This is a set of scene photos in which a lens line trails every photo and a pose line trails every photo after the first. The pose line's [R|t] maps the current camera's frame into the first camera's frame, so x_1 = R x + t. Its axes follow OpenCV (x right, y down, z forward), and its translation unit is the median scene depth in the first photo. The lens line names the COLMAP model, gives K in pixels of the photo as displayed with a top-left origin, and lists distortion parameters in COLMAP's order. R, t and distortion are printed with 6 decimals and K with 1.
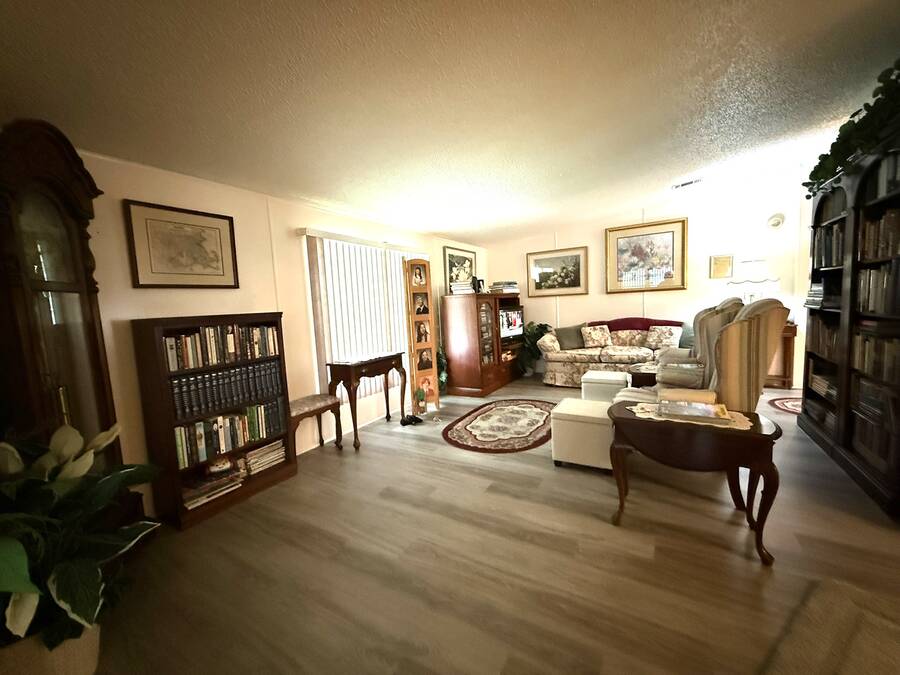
lens RADIAL K [[356.5, 0, 448.1], [0, 356.5, 335.5], [0, 0, 1]] dist [-0.003658, -0.000316]
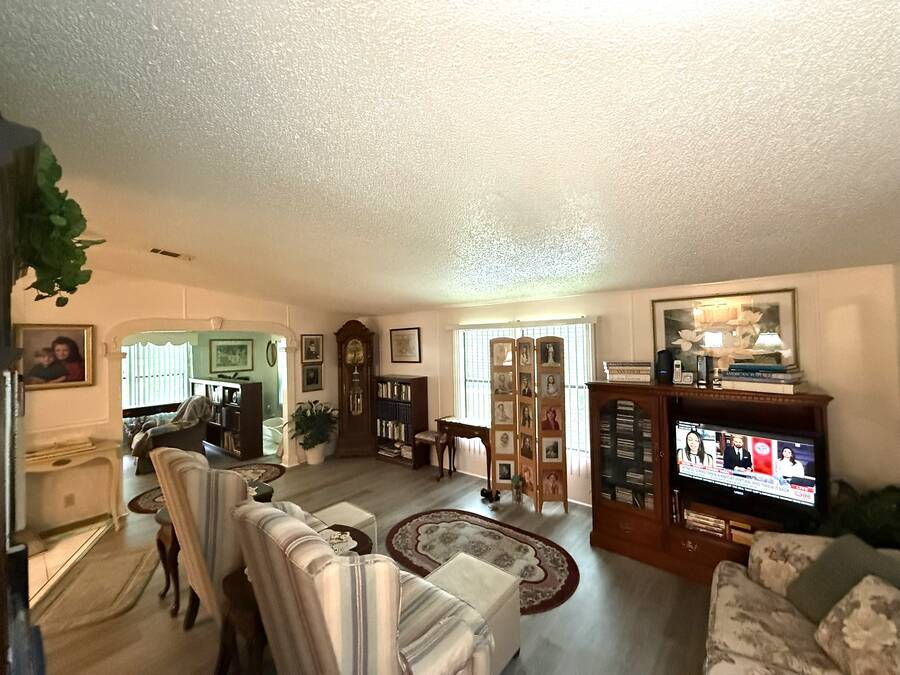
lens RADIAL K [[356.5, 0, 449.1], [0, 356.5, 340.2], [0, 0, 1]] dist [-0.003658, -0.000316]
pose [[-0.140572, 0.044667, -0.989062, 1.118153], [-0.058500, 0.996862, 0.053333, -0.315708], [0.988341, 0.065358, -0.137518, 1.208679]]
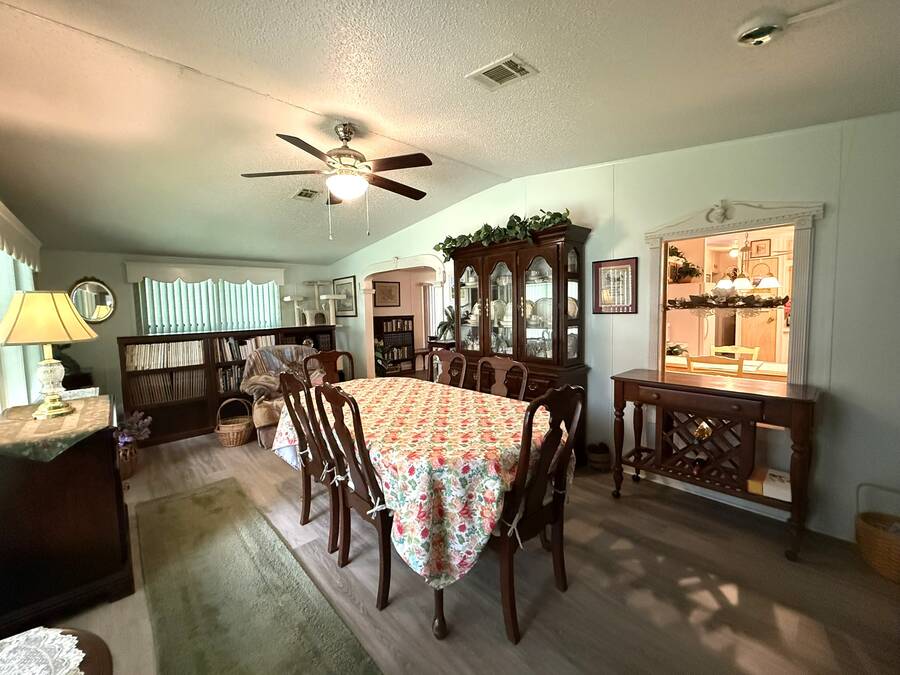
lens RADIAL K [[356.5, 0, 450.7], [0, 356.5, 333.2], [0, 0, 1]] dist [-0.003658, -0.000316]
pose [[0.960736, 0.053820, -0.272194, 0.505365], [-0.054481, 0.998502, 0.005133, 0.039795], [0.272062, 0.009899, 0.962229, -1.400878]]
